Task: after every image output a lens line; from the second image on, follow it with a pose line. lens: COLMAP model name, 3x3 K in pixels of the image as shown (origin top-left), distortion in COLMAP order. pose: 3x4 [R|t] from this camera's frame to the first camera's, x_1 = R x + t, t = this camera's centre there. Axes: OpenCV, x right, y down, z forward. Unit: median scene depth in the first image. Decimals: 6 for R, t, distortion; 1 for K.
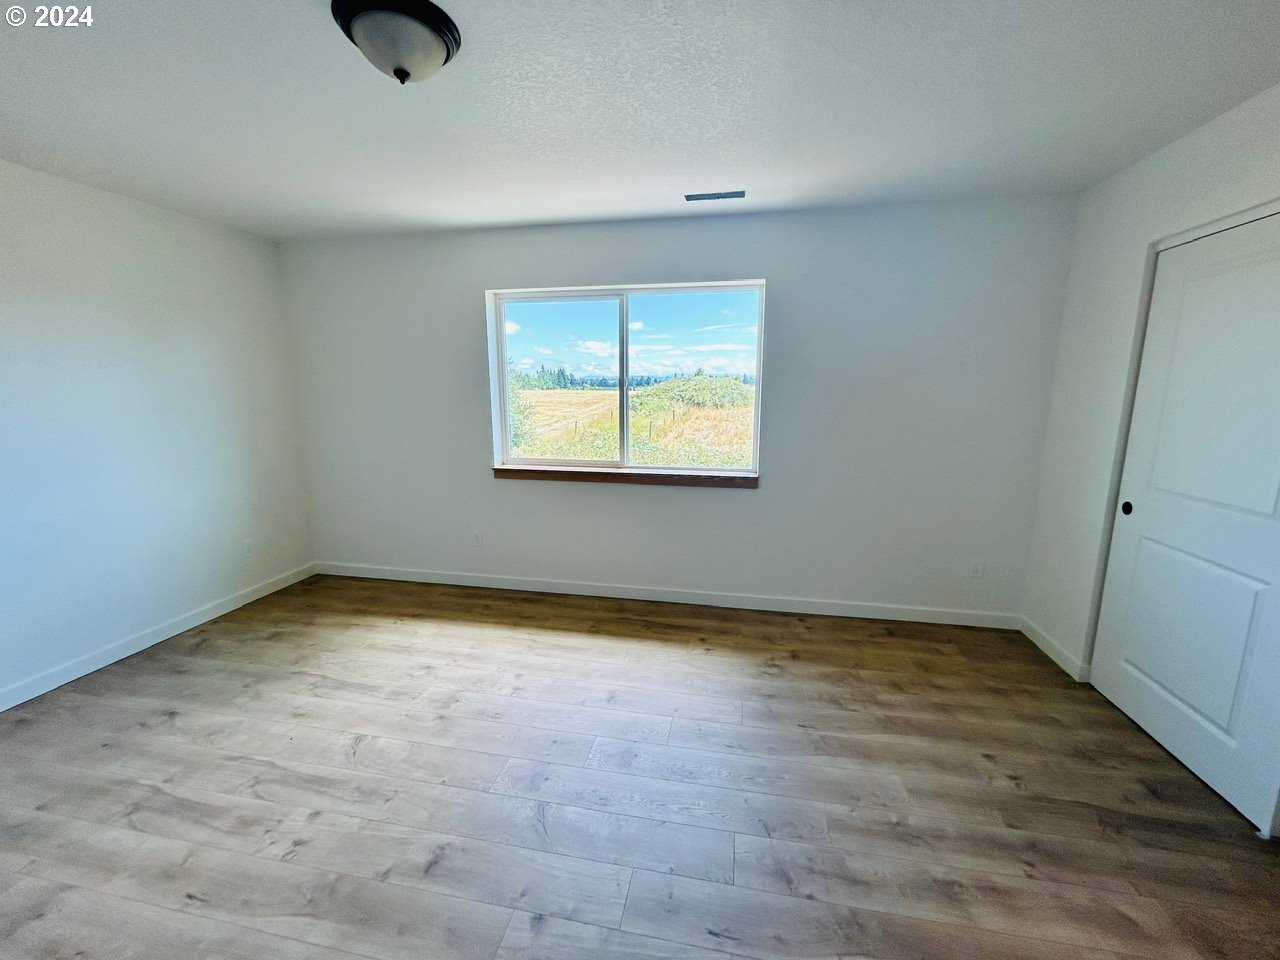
lens RADIAL K [[522.8, 0, 641.6], [0, 522.8, 479.6], [0, 0, 1]] dist [-0.001568, 0.001743]
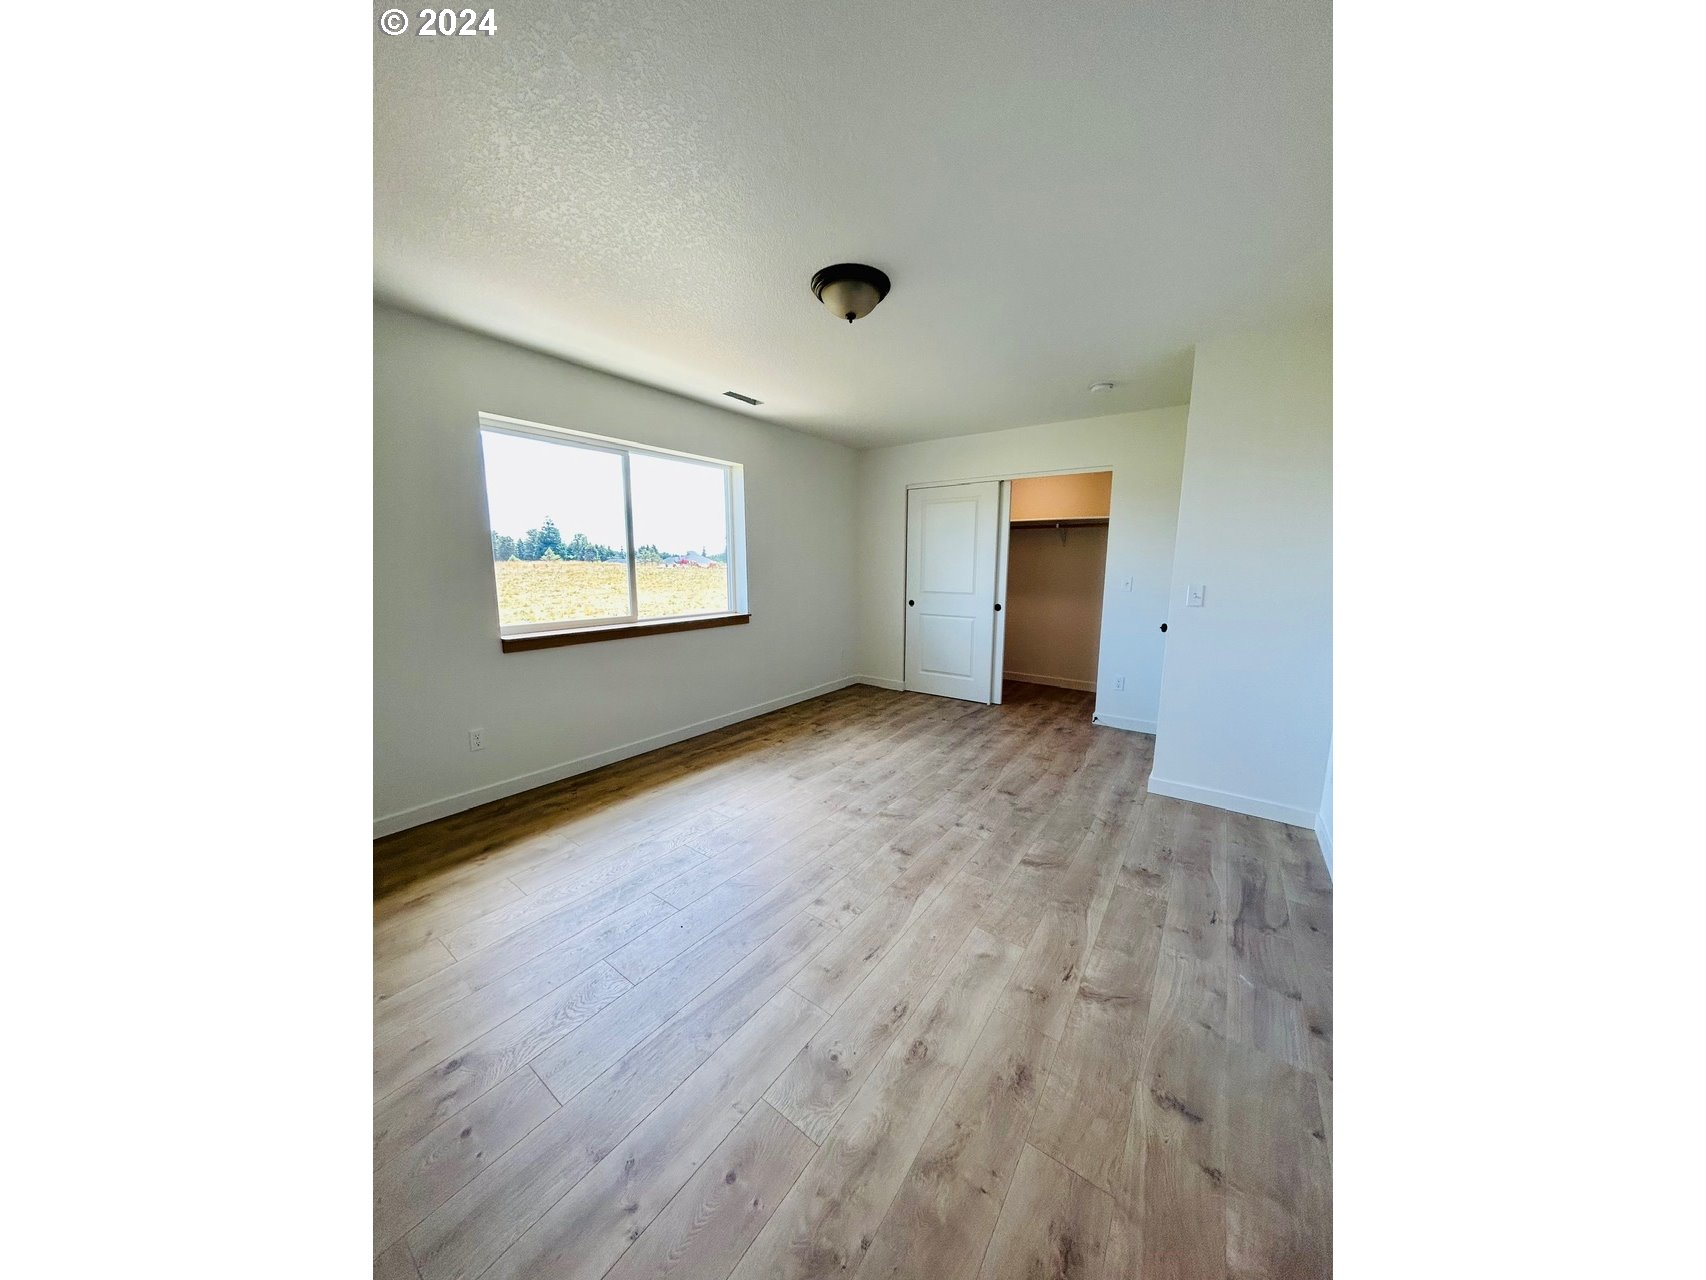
lens RADIAL K [[520.2, 0, 857.6], [0, 520.2, 645.8], [0, 0, 1]] dist [-0.000519, 0.000102]
pose [[0.405929, -0.145144, 0.902305, -0.966117], [0.157185, 0.983683, 0.087521, 0.001556], [-0.900286, 0.106301, 0.422120, 0.240506]]
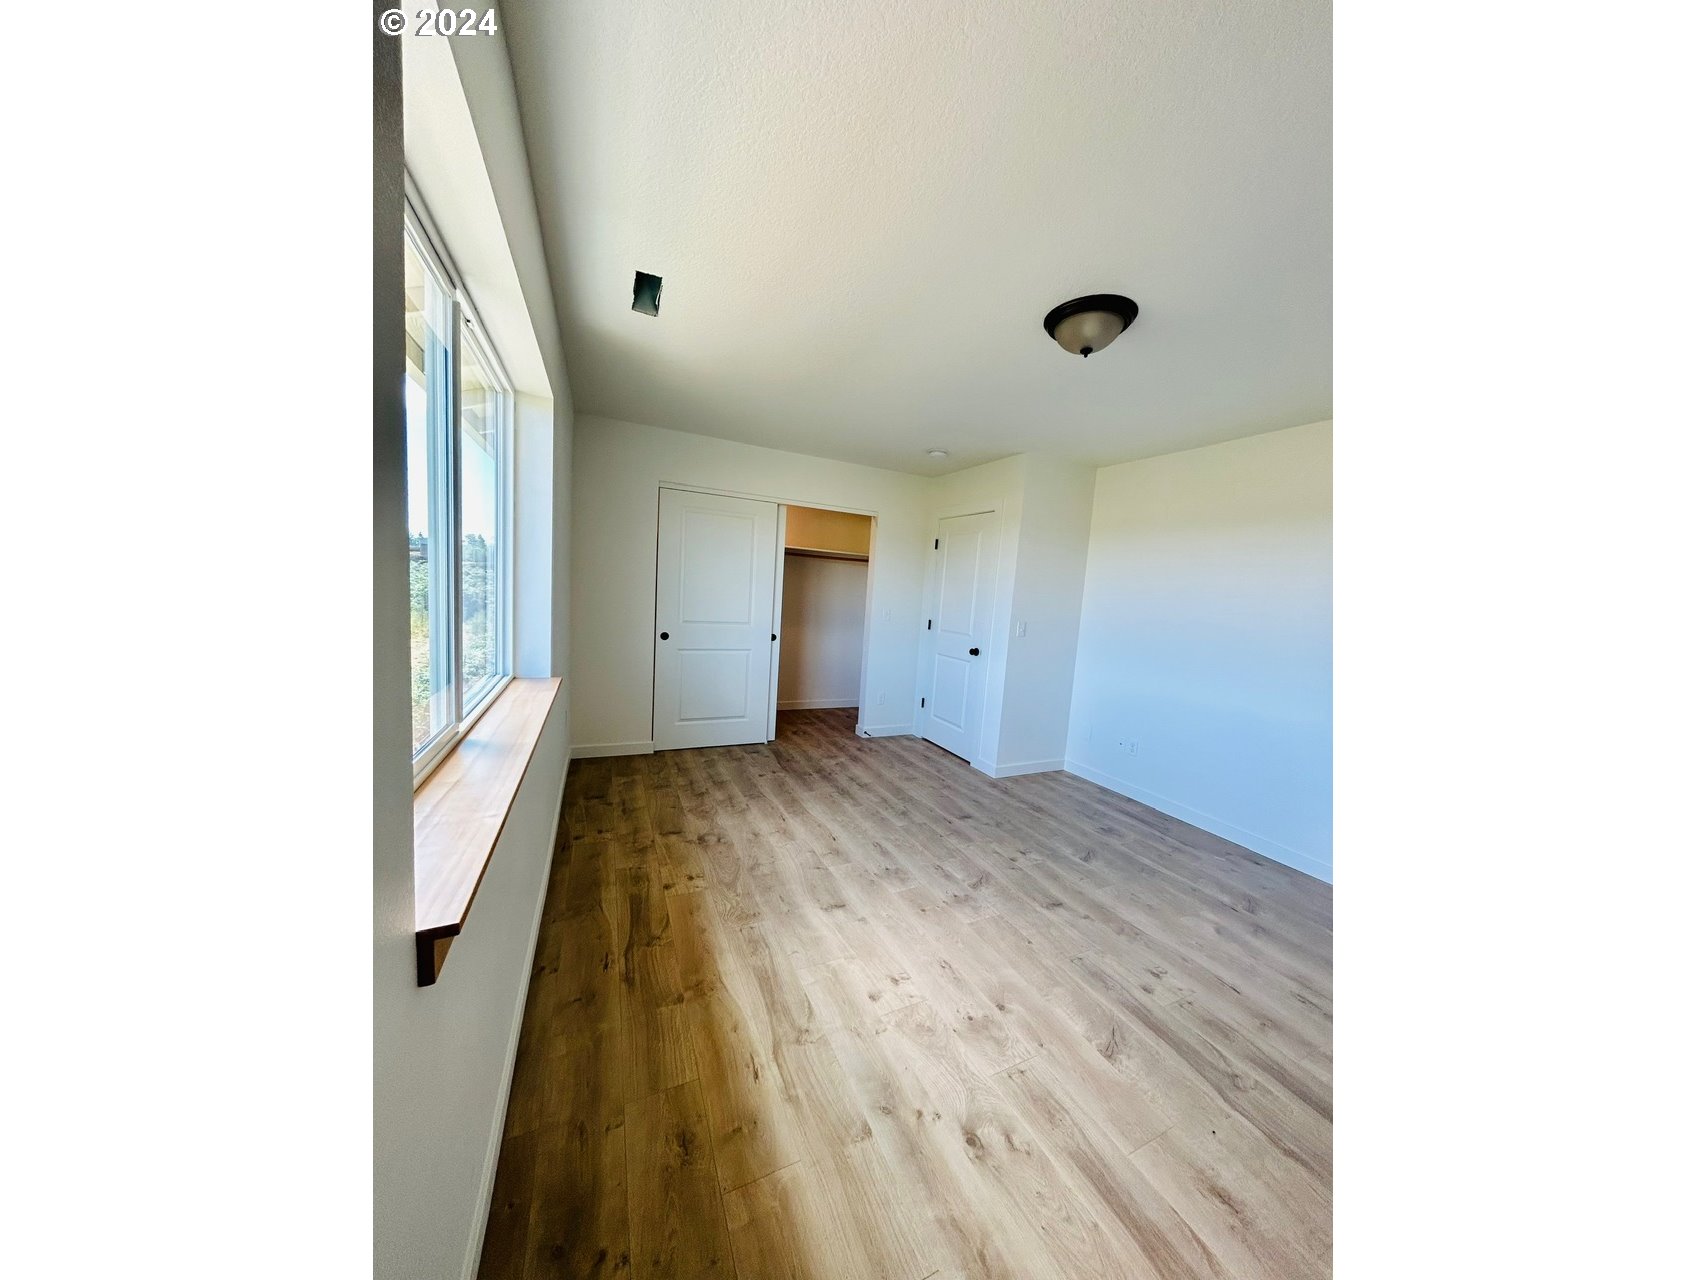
lens RADIAL K [[520.2, 0, 858.0], [0, 520.2, 631.7], [0, 0, 1]] dist [-0.000519, 0.000102]
pose [[-0.605502, -0.103056, 0.789143, -0.641176], [0.075631, 0.979641, 0.185965, -0.185435], [-0.792242, 0.172286, -0.585380, 1.219686]]
